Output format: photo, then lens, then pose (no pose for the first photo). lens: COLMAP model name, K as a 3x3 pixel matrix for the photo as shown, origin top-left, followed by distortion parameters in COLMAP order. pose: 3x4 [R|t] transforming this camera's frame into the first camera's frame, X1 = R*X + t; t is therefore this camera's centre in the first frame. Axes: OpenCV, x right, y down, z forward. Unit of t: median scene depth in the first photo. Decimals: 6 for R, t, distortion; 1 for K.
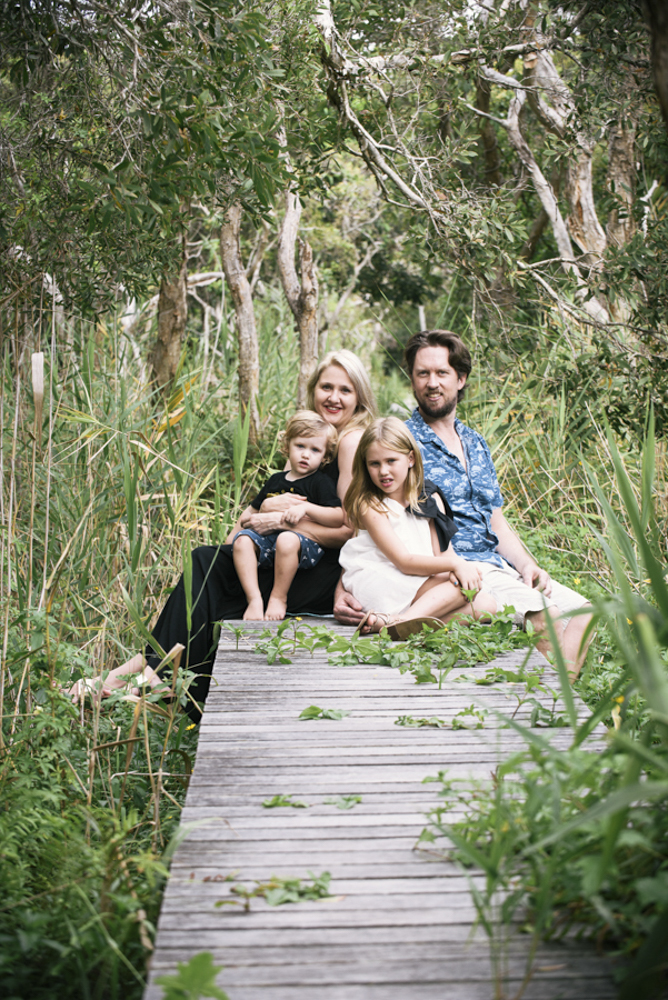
lens RADIAL K [[2073.0, 0, 334.0], [0, 2073.0, 500.0], [0, 0, 1]] dist [0.019182, 0.078880]
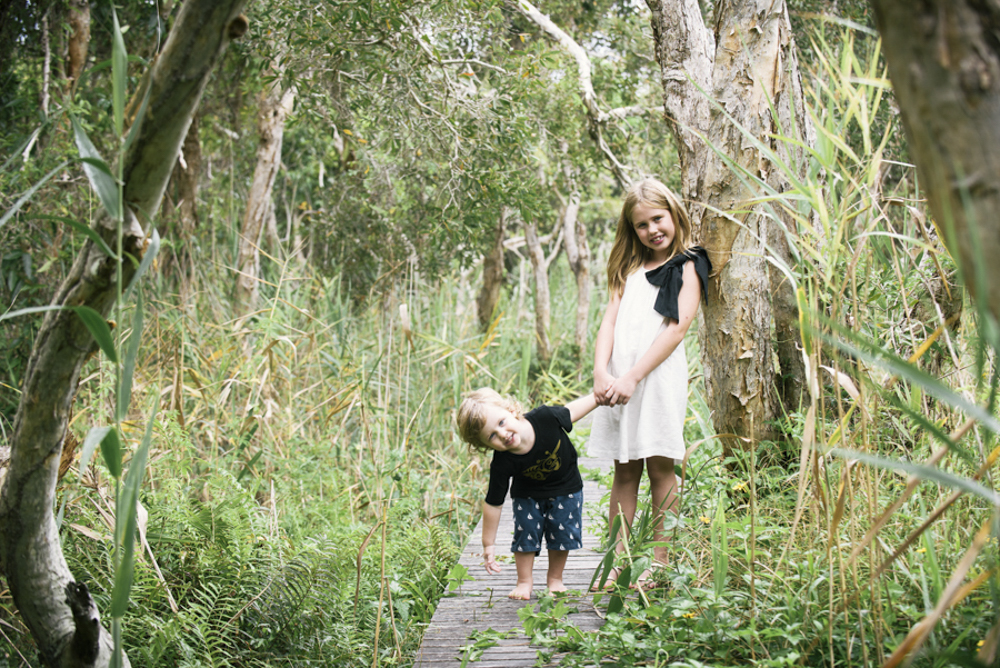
lens RADIAL K [[2073.0, 0, 500.0], [0, 2073.0, 334.0], [0, 0, 1]] dist [0.019182, 0.078880]
pose [[0.995437, -0.001928, -0.095399, 0.078689], [-0.001515, 0.999350, -0.036007, 0.009549], [0.095406, 0.035987, 0.994788, -0.542121]]
